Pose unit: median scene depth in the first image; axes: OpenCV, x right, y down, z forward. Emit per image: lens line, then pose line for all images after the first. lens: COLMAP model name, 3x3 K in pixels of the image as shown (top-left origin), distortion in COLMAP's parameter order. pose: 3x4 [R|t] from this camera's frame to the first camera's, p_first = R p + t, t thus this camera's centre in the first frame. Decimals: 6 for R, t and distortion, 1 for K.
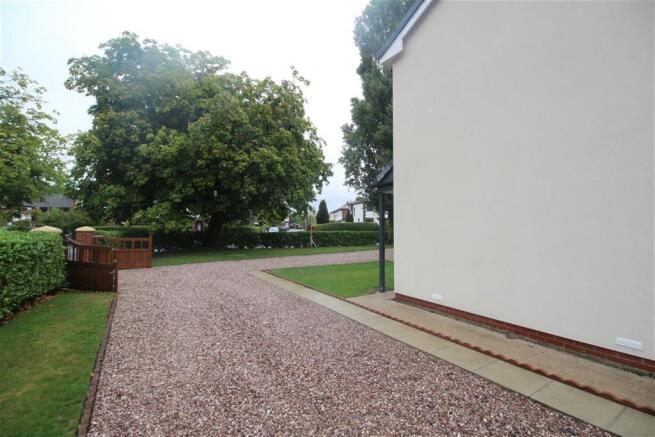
lens RADIAL K [[299.4, 0, 327.5], [0, 299.4, 218.5], [0, 0, 1]] dist [-0.001354, -0.013899]
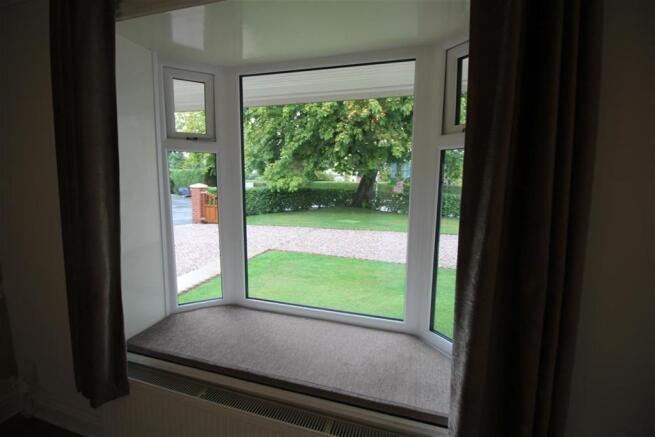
lens RADIAL K [[299.4, 0, 327.5], [0, 299.4, 218.5], [0, 0, 1]] dist [-0.001354, -0.013899]
pose [[0.651556, 0.109539, -0.750650, 0.207991], [0.003010, 0.989139, 0.146953, -0.004147], [0.758594, -0.098007, 0.644150, 0.323132]]
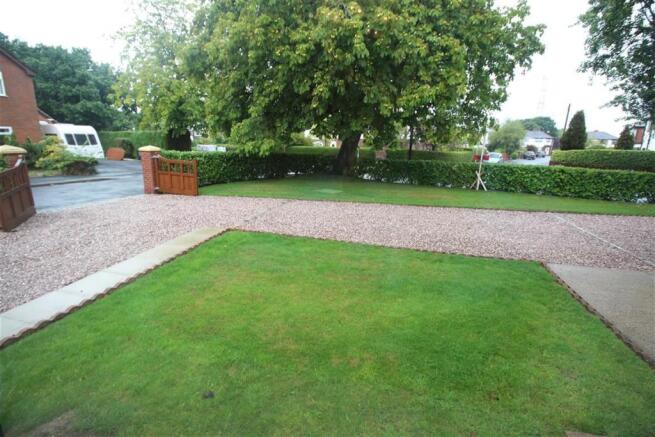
lens RADIAL K [[299.4, 0, 327.5], [0, 299.4, 218.5], [0, 0, 1]] dist [-0.001354, -0.013899]
pose [[0.700727, 0.187559, -0.688333, 0.158583], [-0.008253, 0.966890, 0.255060, 0.001450], [0.713381, -0.173047, 0.679074, 0.372039]]
